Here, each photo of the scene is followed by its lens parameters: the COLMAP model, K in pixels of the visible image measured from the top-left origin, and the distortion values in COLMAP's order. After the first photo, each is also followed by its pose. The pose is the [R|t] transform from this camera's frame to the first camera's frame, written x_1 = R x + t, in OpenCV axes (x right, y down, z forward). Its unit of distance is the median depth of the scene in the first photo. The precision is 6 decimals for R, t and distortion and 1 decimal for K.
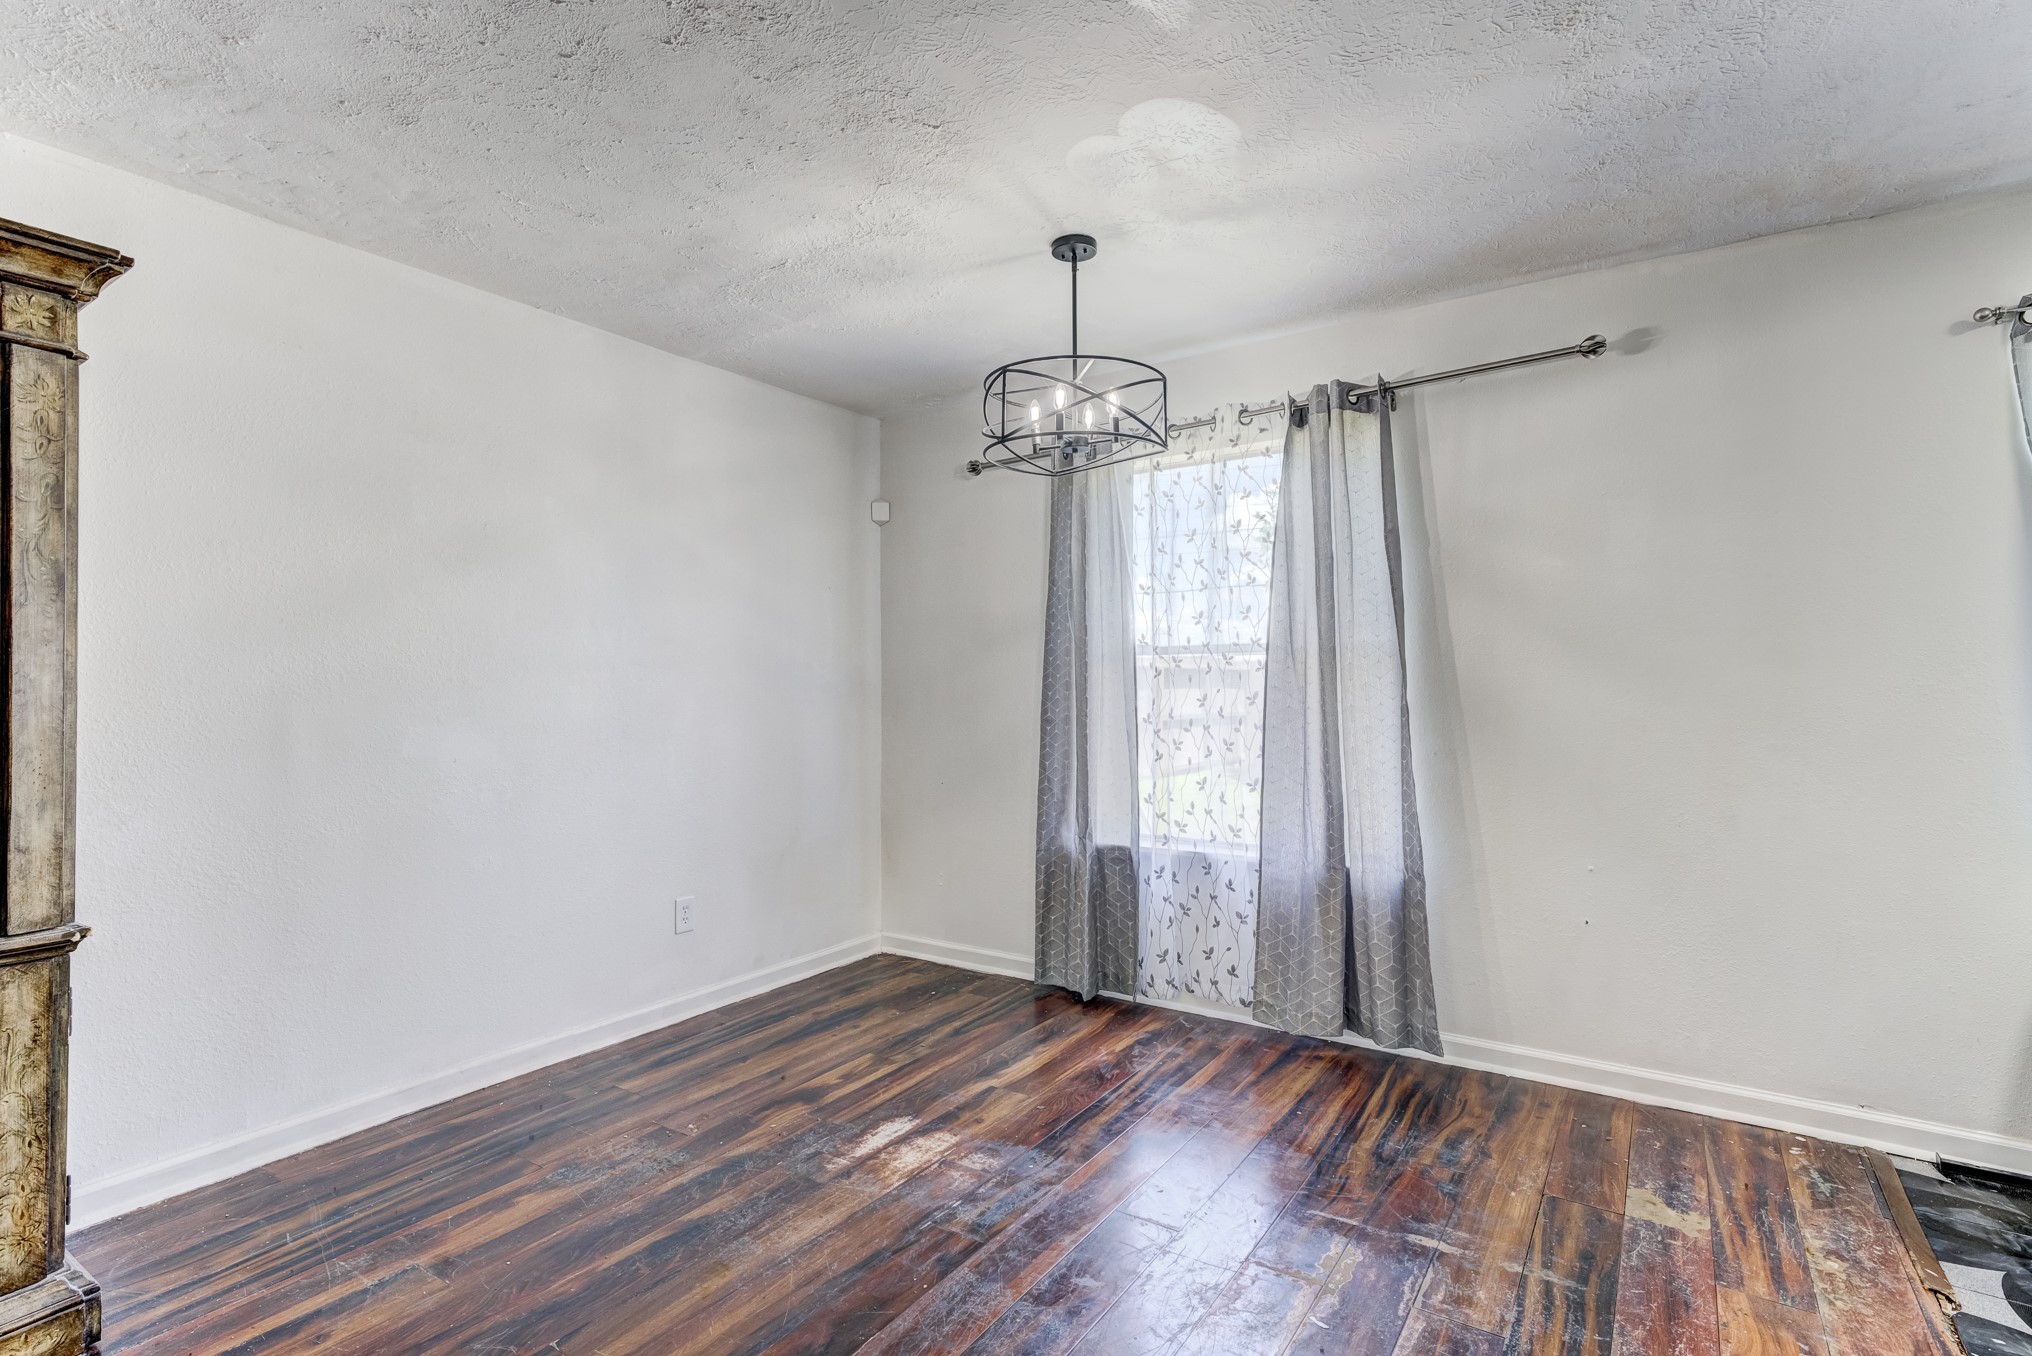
lens RADIAL K [[969.2, 0, 1016.9], [0, 969.2, 685.6], [0, 0, 1]] dist [0.005842, 0.001388]
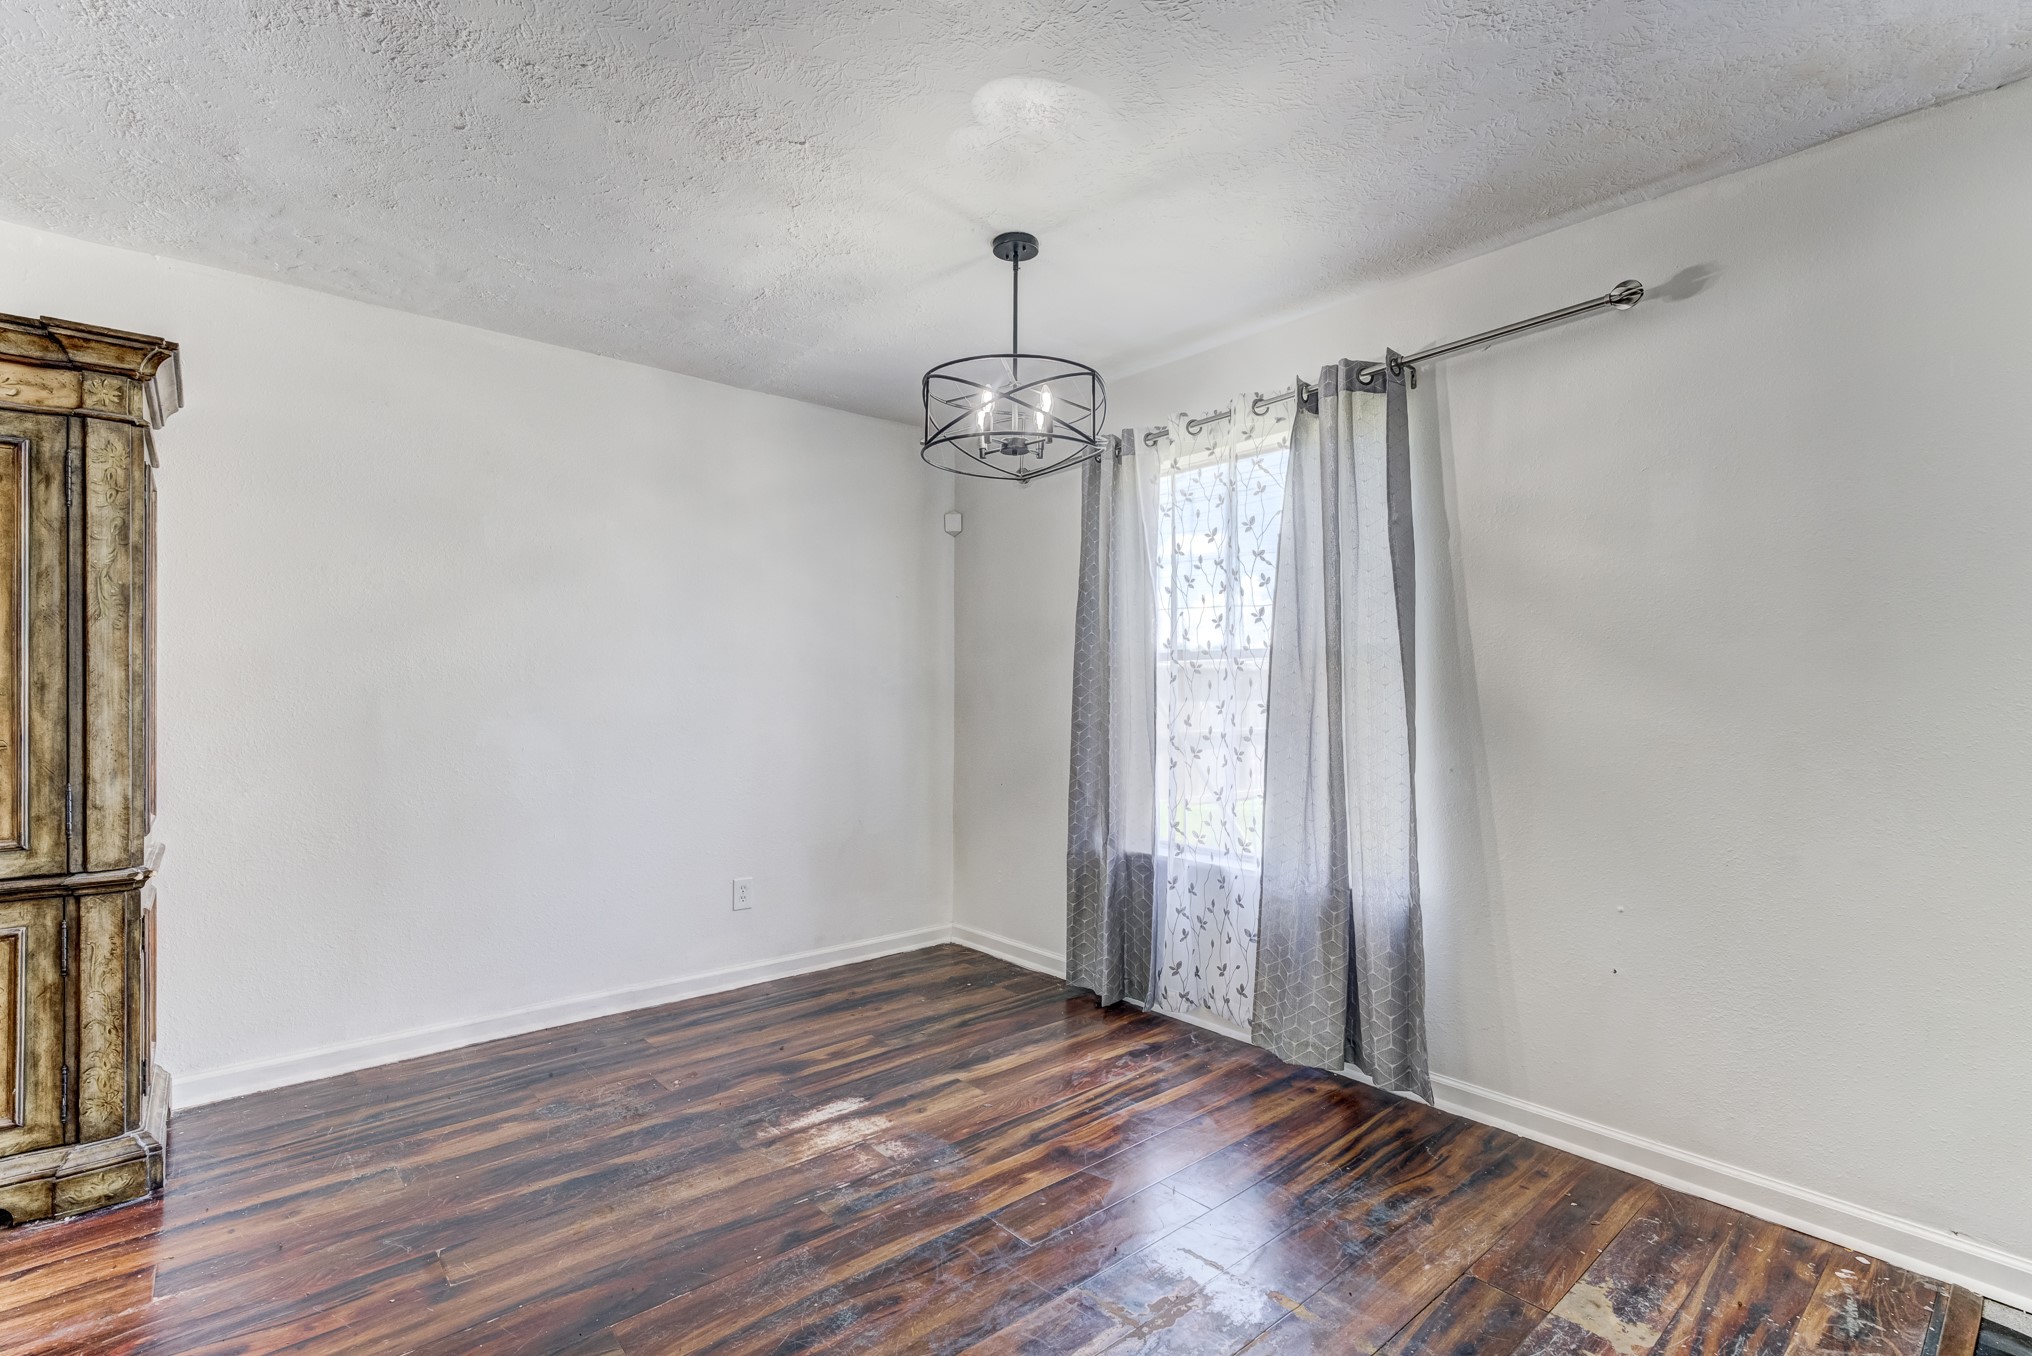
lens RADIAL K [[928.2, 0, 1018.6], [0, 928.2, 708.1], [0, 0, 1]] dist [-0.000864, 0.001179]
pose [[0.965132, 0.014218, -0.261375, 0.296332], [-0.009274, 0.999754, 0.020141, -0.000498], [0.261598, -0.017014, 0.965027, 0.076484]]
